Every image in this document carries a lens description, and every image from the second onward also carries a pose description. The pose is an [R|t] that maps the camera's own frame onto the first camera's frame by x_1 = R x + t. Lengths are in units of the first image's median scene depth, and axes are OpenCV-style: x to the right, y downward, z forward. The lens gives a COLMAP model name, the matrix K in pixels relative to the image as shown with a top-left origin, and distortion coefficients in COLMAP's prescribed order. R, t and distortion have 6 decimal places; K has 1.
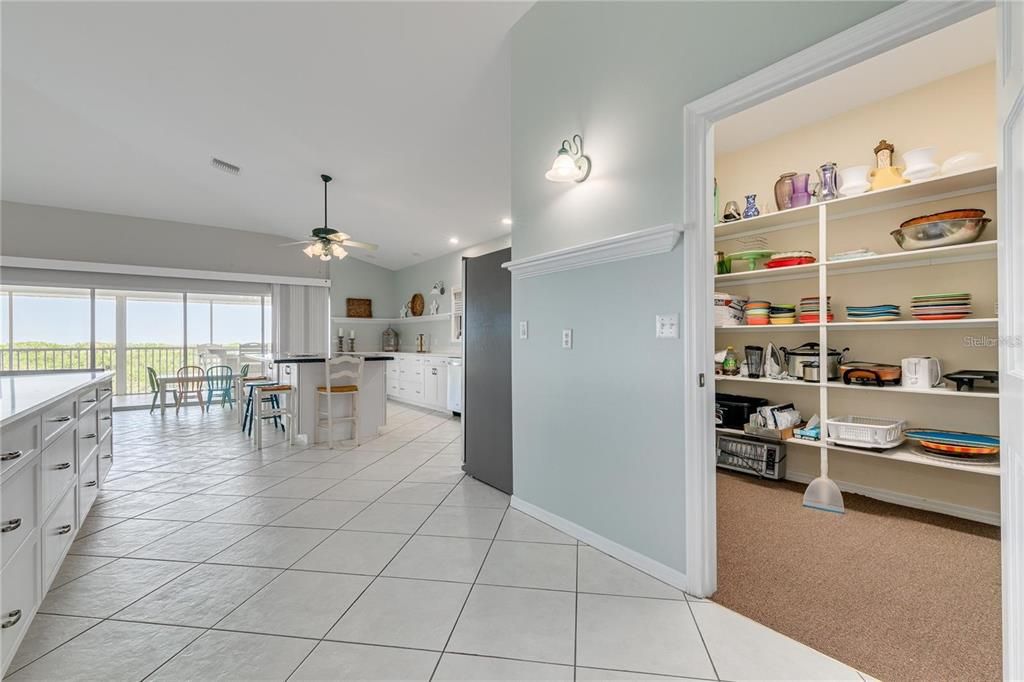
lens RADIAL K [[452.4, 0, 514.3], [0, 452.4, 339.7], [0, 0, 1]] dist [0.005373, 0.000673]
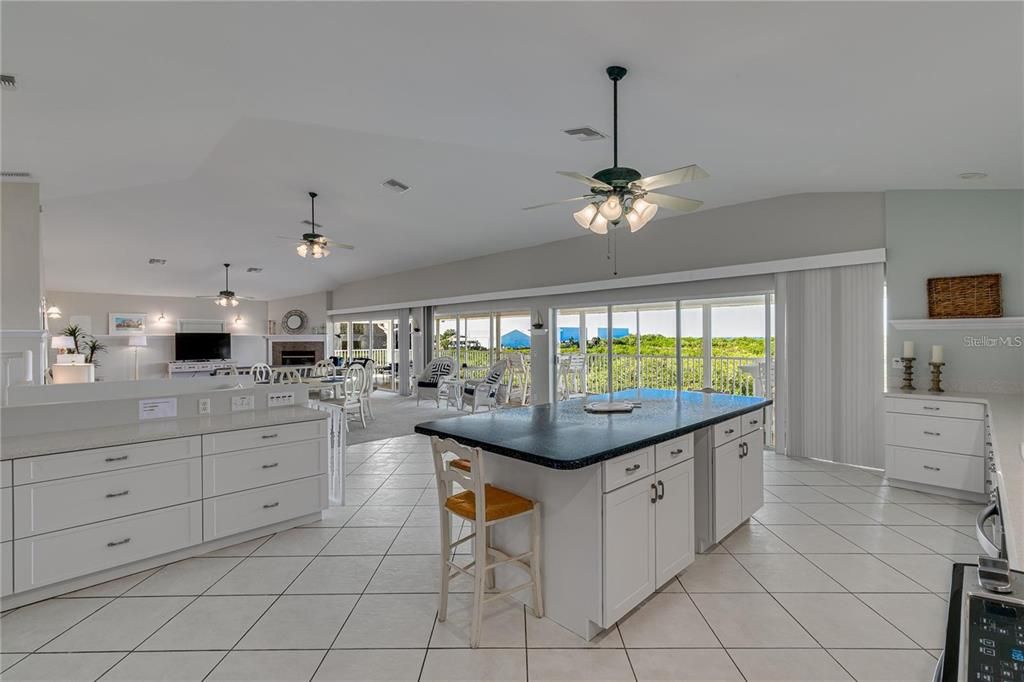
lens RADIAL K [[452.4, 0, 508.4], [0, 452.4, 340.4], [0, 0, 1]] dist [0.005373, 0.000673]
pose [[0.130875, 0.008576, -0.991362, 0.055194], [0.002833, 0.999955, 0.009024, -0.031817], [0.991395, -0.003989, 0.130845, 0.496174]]
